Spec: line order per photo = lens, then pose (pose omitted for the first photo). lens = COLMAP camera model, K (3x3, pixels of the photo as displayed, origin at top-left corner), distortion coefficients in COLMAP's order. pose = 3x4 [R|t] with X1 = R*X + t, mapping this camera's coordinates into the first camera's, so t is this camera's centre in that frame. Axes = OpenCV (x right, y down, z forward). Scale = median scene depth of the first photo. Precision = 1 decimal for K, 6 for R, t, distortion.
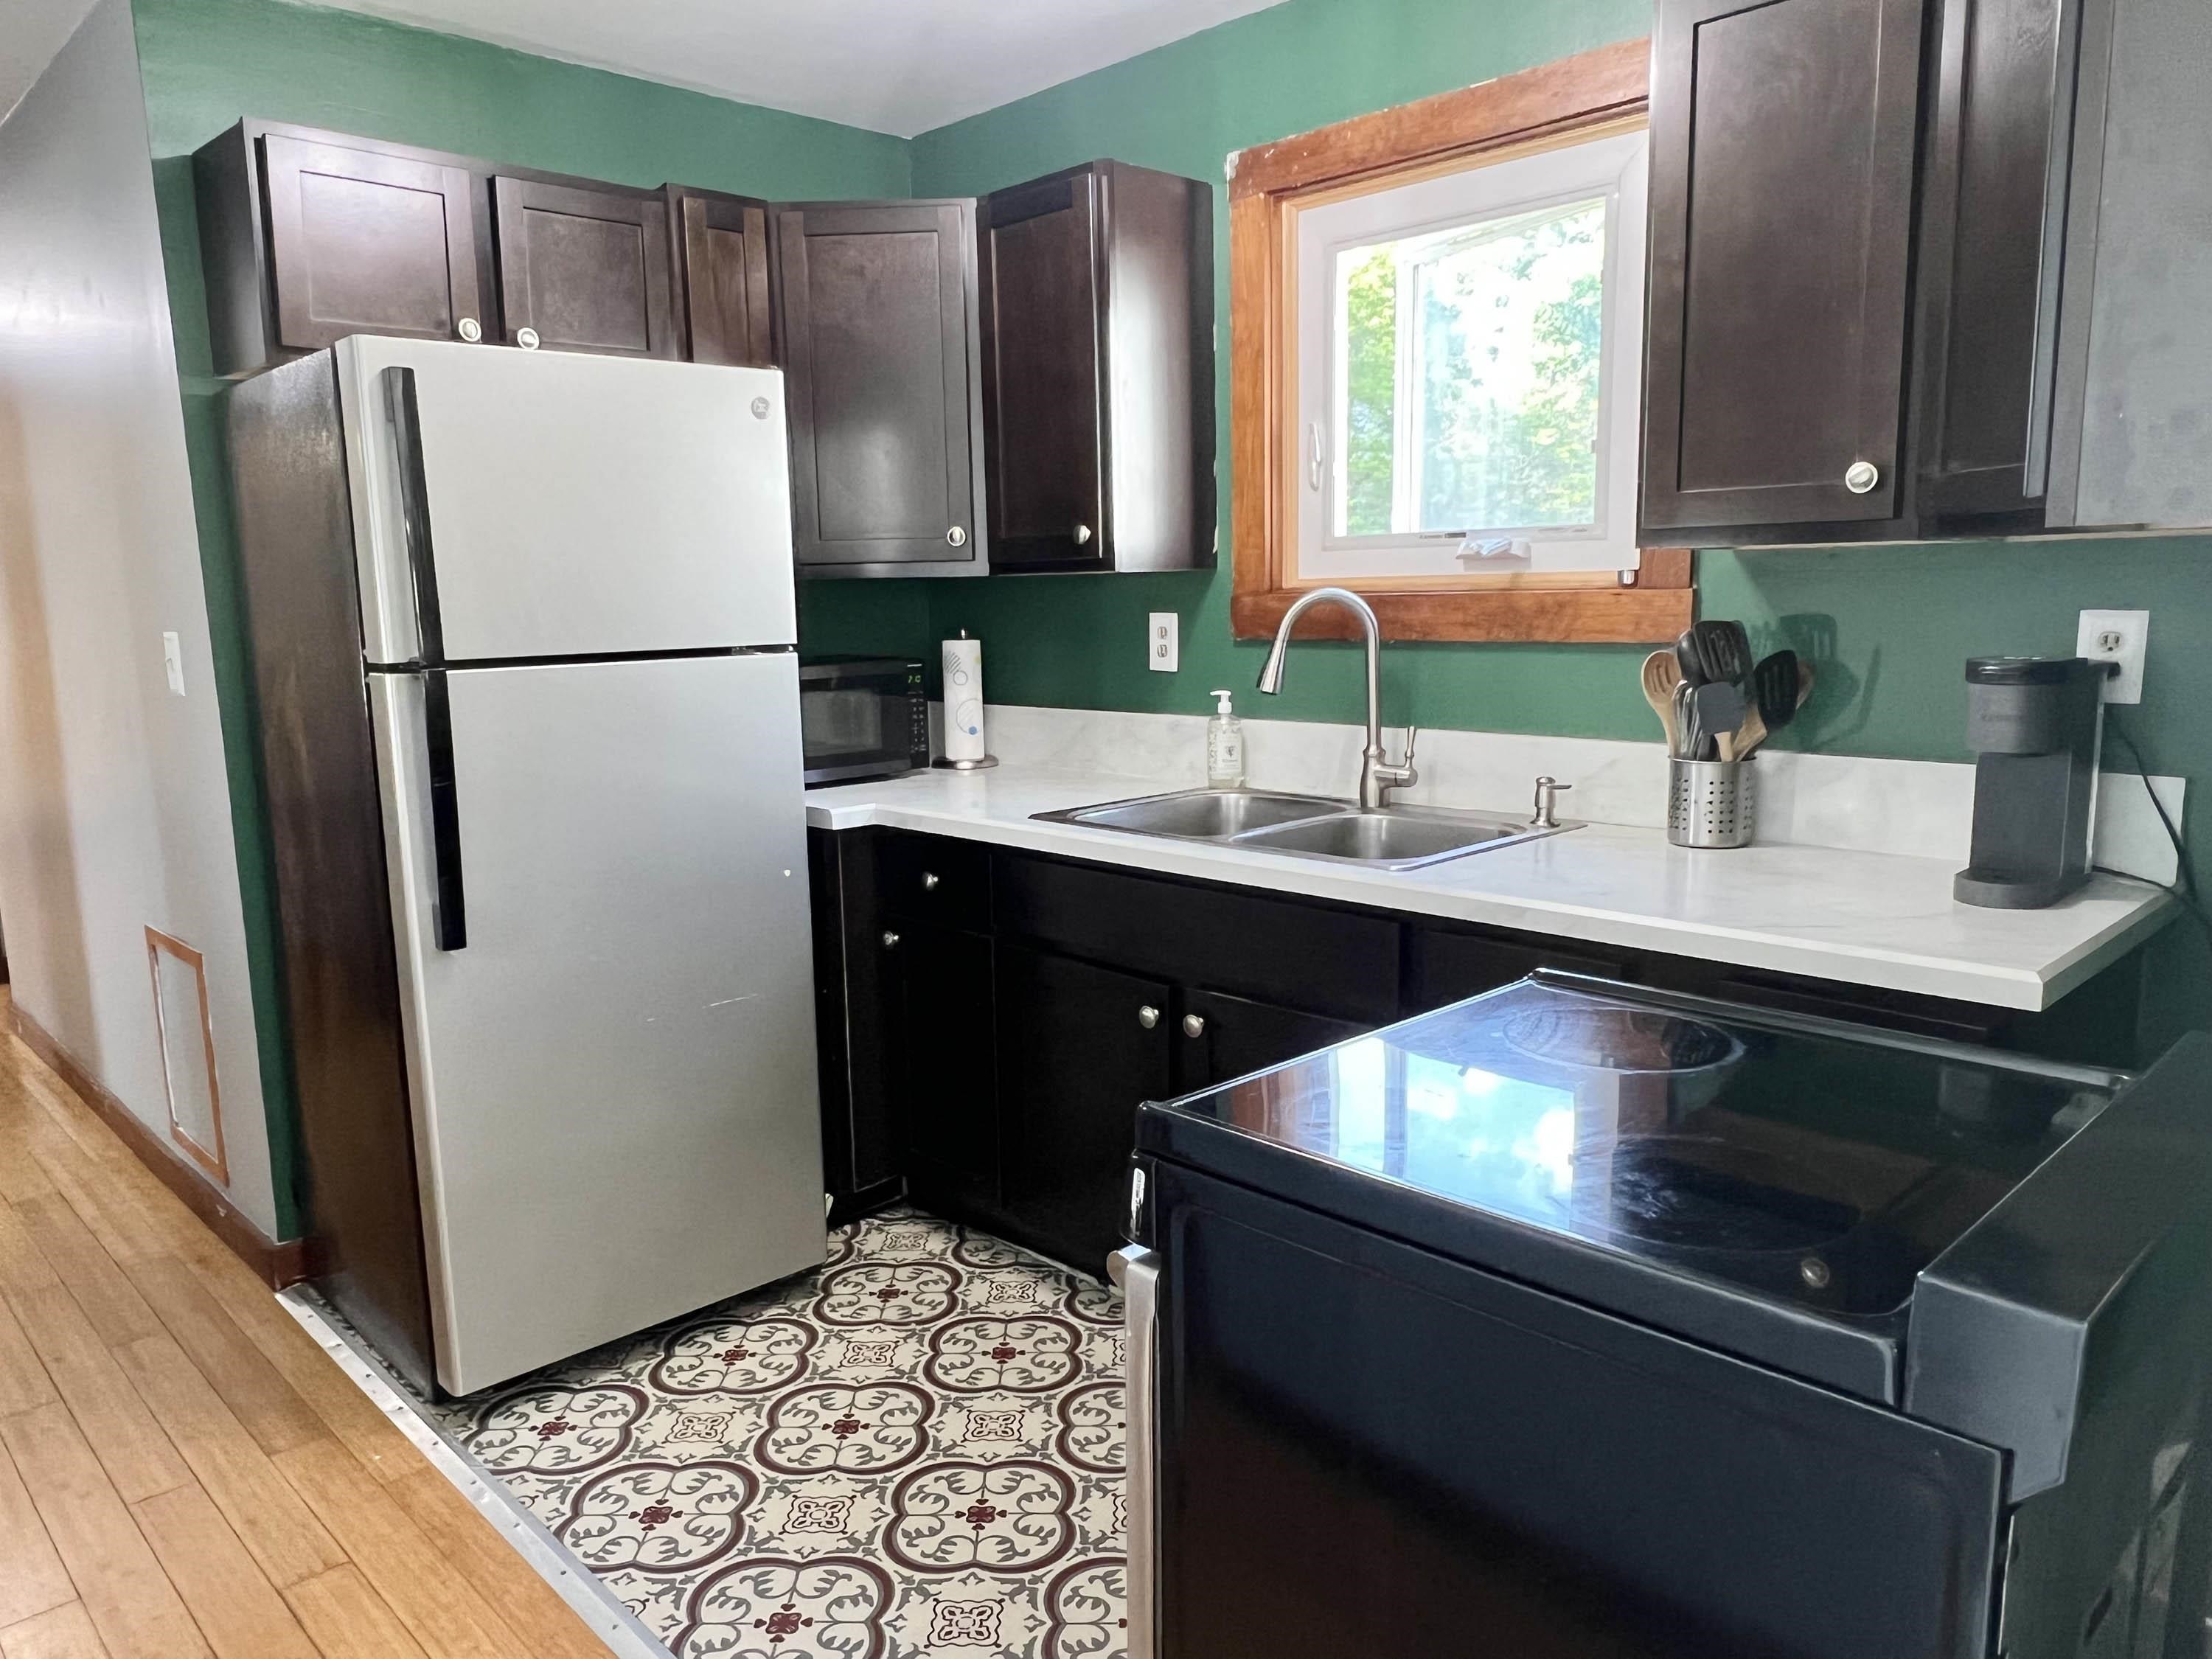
lens RADIAL K [[1540.2, 0, 1099.9], [0, 1540.2, 824.6], [0, 0, 1]] dist [-0.001248, -0.007320]
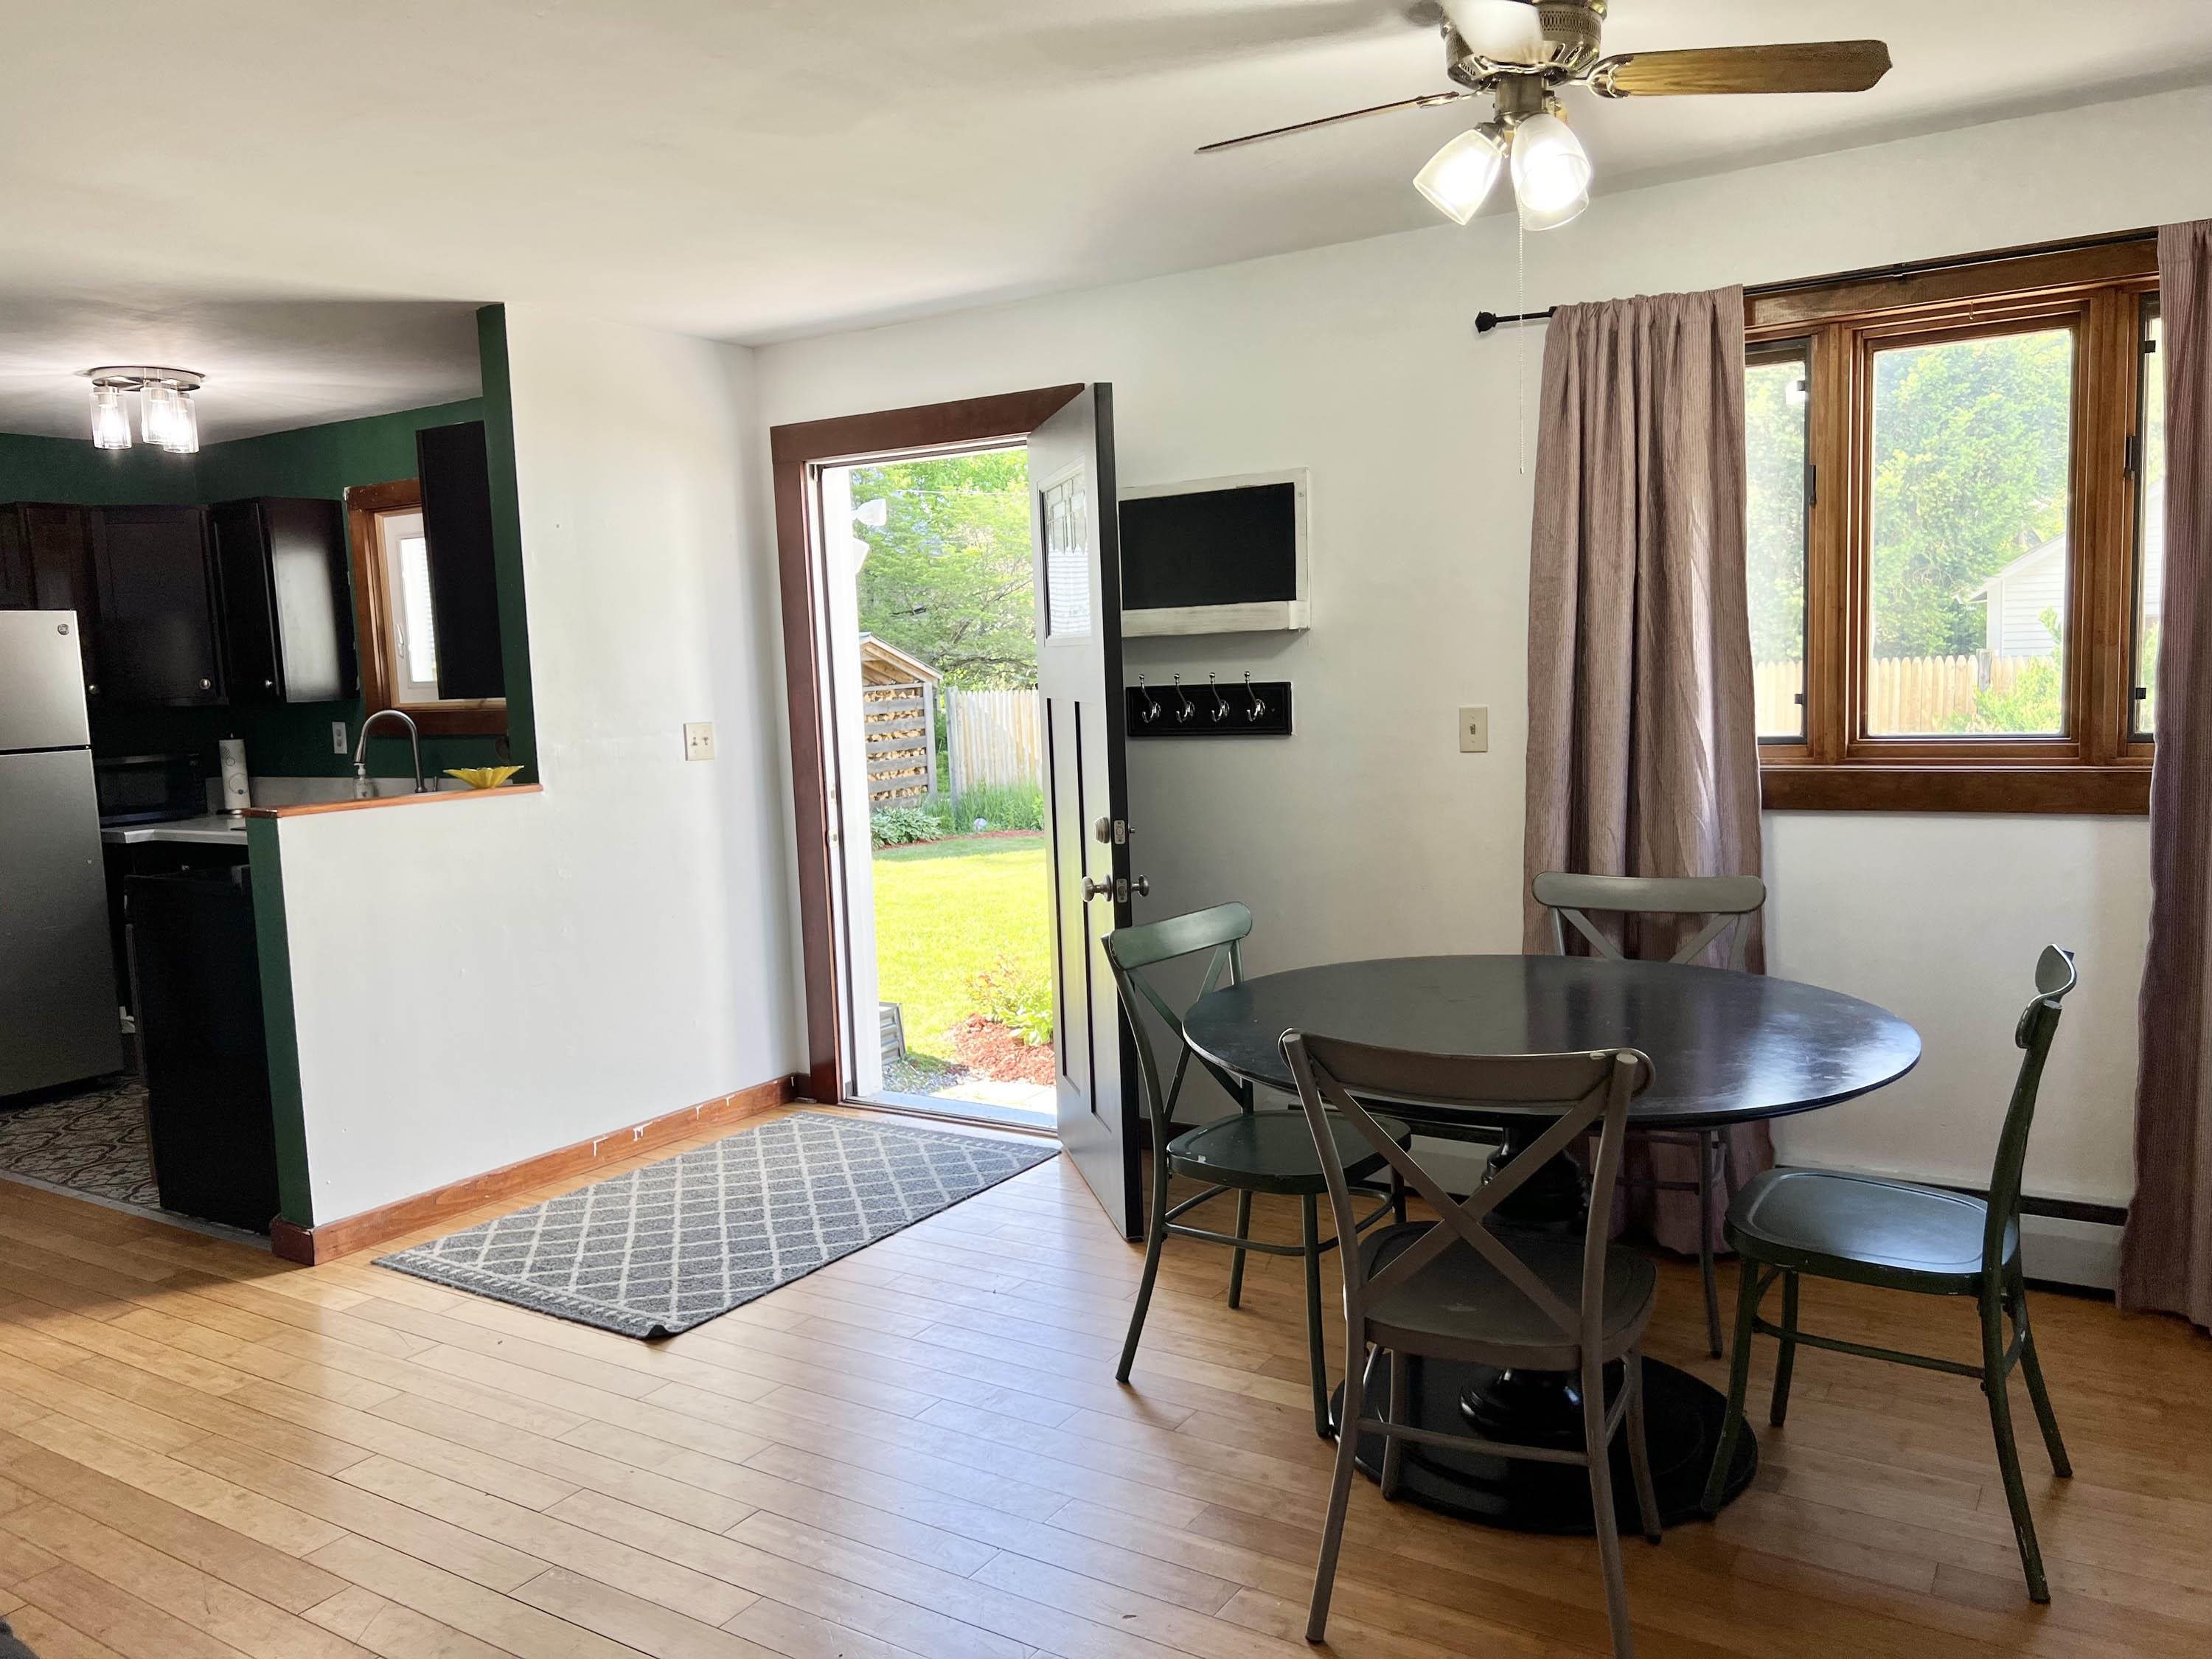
lens RADIAL K [[1670.9, 0, 1102.2], [0, 1670.9, 829.5], [0, 0, 1]] dist [0.071510, -0.078831]
pose [[0.975183, -0.041019, 0.217568, 0.568955], [0.053320, 0.997276, -0.050968, 0.164653], [-0.214885, 0.061303, 0.974713, -1.344629]]
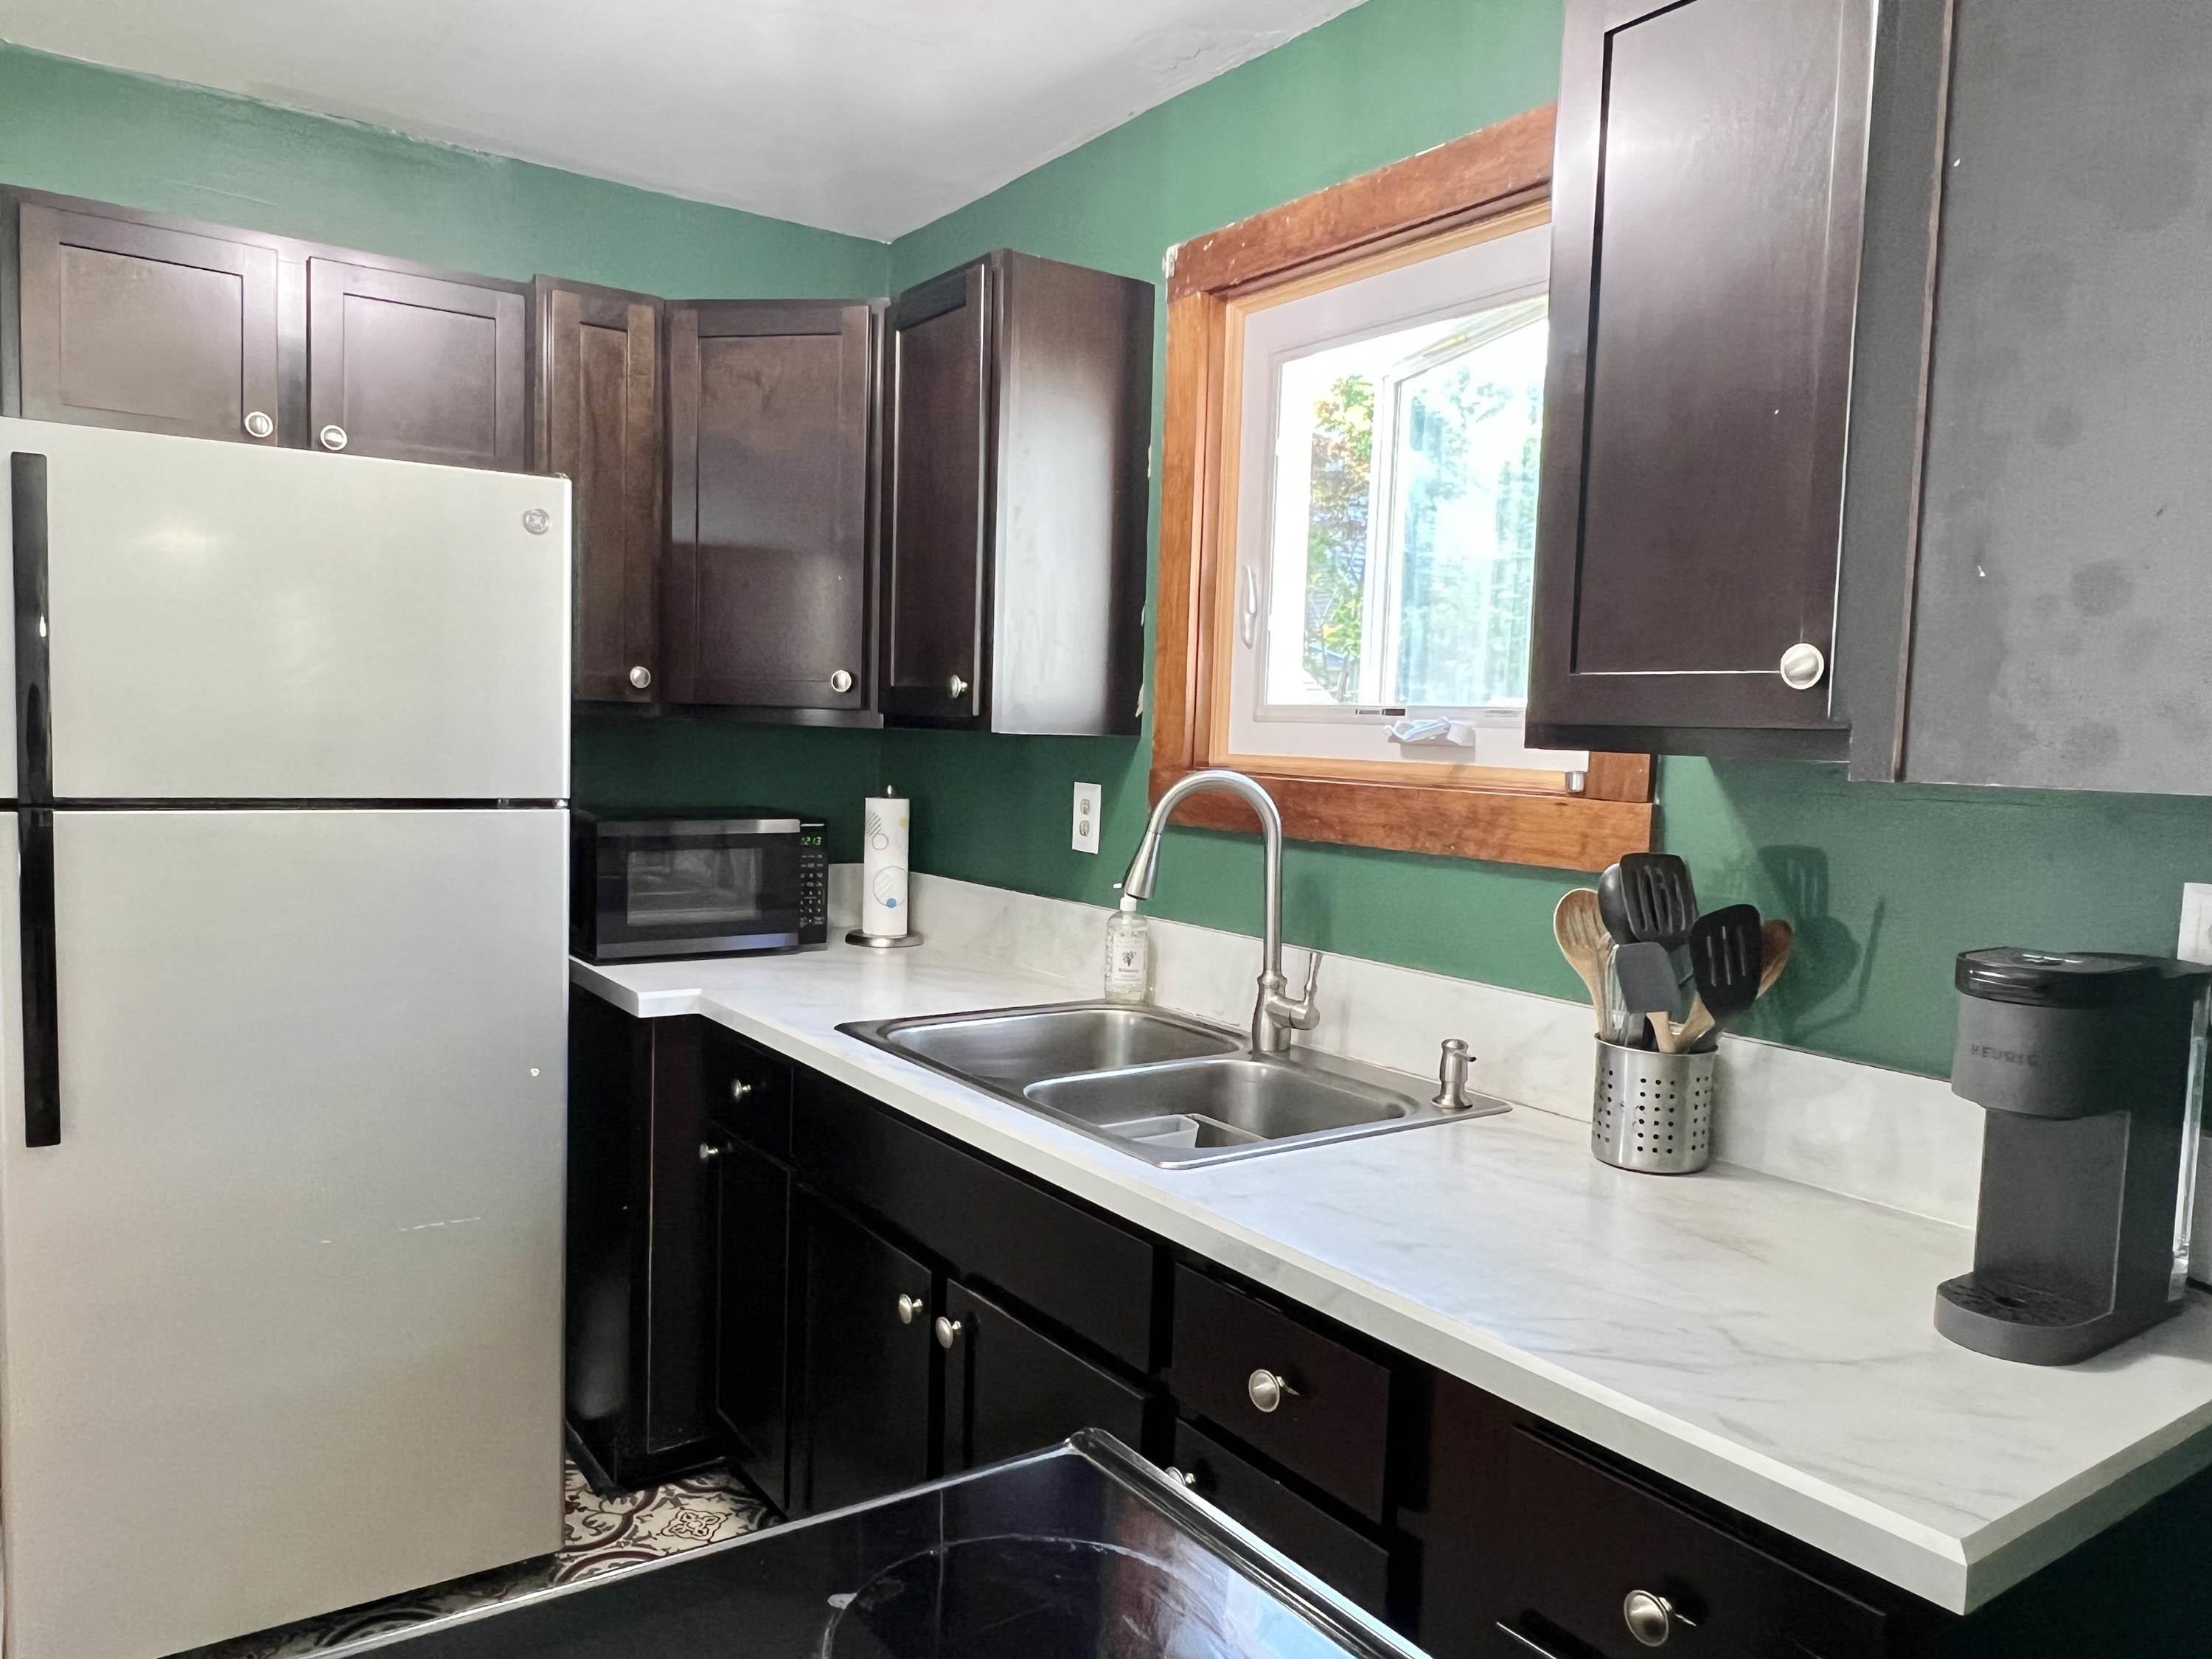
lens RADIAL K [[1540.2, 0, 1093.6], [0, 1540.2, 827.5], [0, 0, 1]] dist [-0.001248, -0.007320]
pose [[0.985164, 0.065369, -0.158679, 0.210297], [-0.079067, 0.993524, -0.081603, -0.053931], [0.152317, 0.092938, 0.983952, 0.211643]]
